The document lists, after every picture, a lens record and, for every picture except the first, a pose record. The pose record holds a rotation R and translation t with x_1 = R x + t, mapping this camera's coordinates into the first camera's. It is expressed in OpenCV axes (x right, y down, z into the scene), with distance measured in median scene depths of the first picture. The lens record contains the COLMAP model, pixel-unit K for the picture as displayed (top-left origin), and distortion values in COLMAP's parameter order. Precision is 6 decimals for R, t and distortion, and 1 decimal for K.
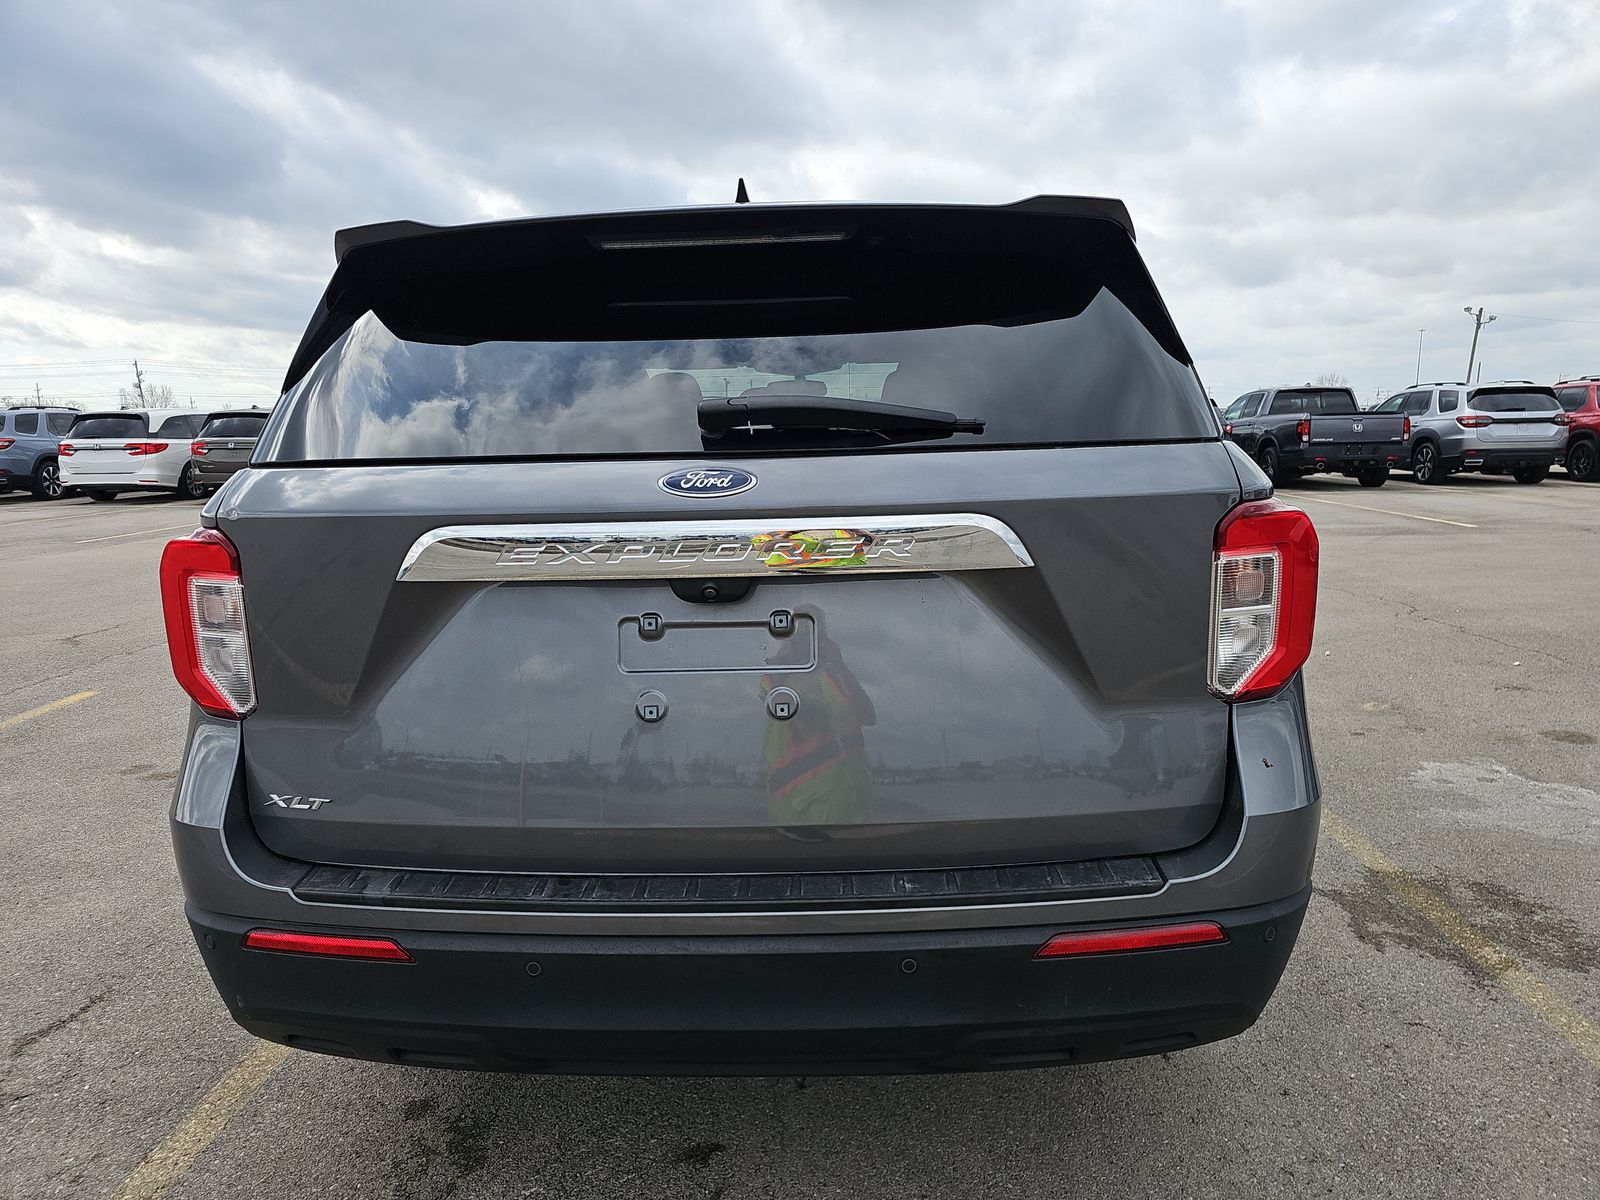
lens RADIAL K [[1126.7, 0, 753.2], [0, 1126.7, 570.9], [0, 0, 1]] dist [0.094746, -0.085978]
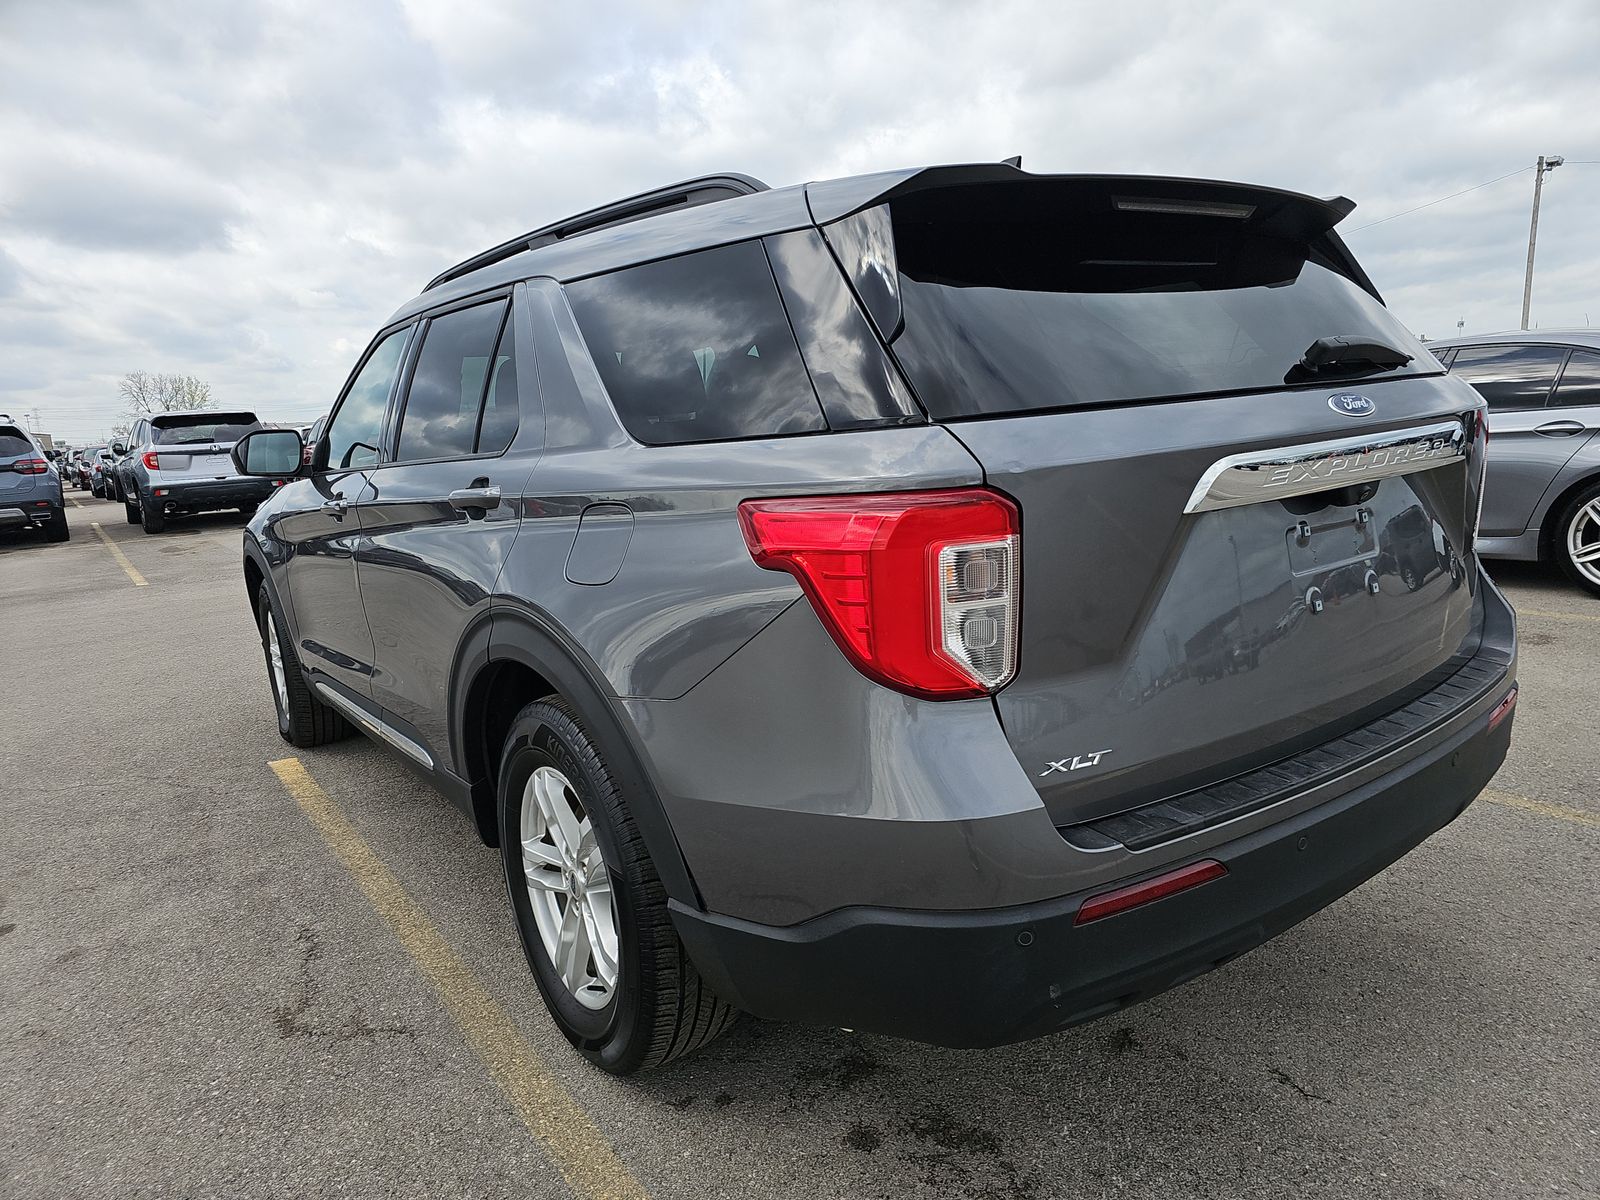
lens RADIAL K [[1157.3, 0, 800.0], [0, 1157.3, 561.6], [0, 0, 1]] dist [0.057845, -0.092463]
pose [[0.739102, -0.113825, 0.663906, -0.665472], [0.133196, 0.990854, 0.021597, -0.008653], [-0.660293, 0.072467, 0.747504, 0.231937]]
